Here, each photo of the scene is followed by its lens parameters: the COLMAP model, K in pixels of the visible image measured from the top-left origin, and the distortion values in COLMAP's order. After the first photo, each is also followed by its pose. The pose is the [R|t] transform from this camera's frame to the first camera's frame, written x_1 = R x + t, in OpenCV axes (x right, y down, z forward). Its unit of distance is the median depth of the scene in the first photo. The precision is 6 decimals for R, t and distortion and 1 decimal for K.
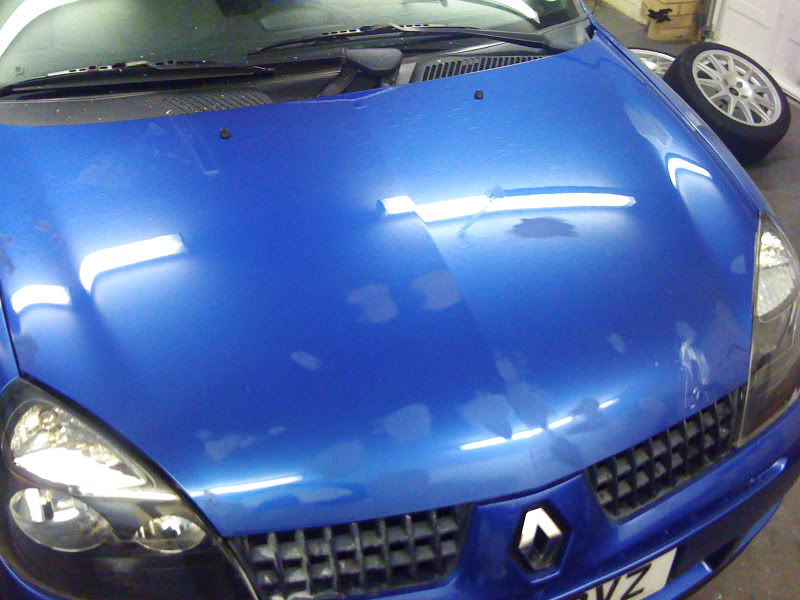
lens RADIAL K [[930.4, 0, 395.9], [0, 930.4, 290.7], [0, 0, 1]] dist [0.125026, -0.592270]
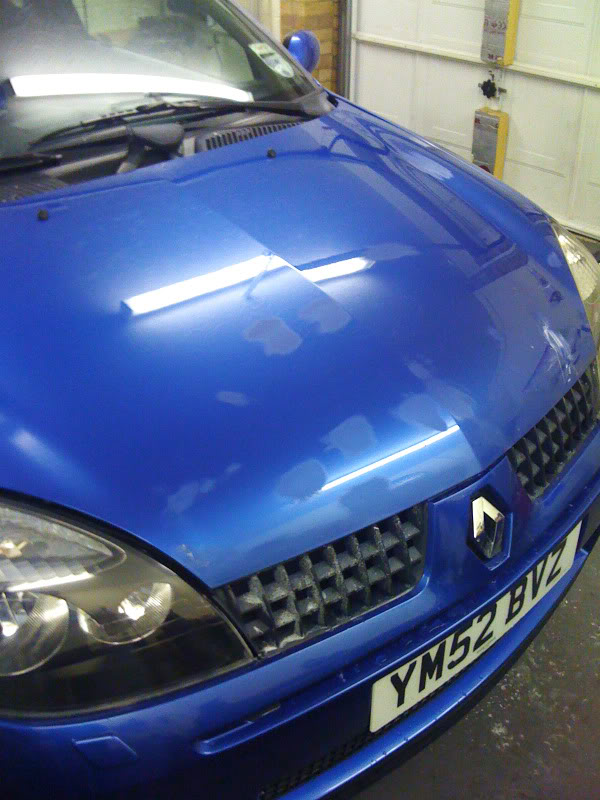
lens RADIAL K [[930.4, 0, 300.0], [0, 930.4, 400.0], [0, 0, 1]] dist [0.125026, -0.592270]
pose [[0.931466, -0.206222, 0.299738, -0.316764], [0.230207, 0.972024, -0.046631, 0.135533], [-0.281736, 0.112437, 0.952881, 0.078371]]
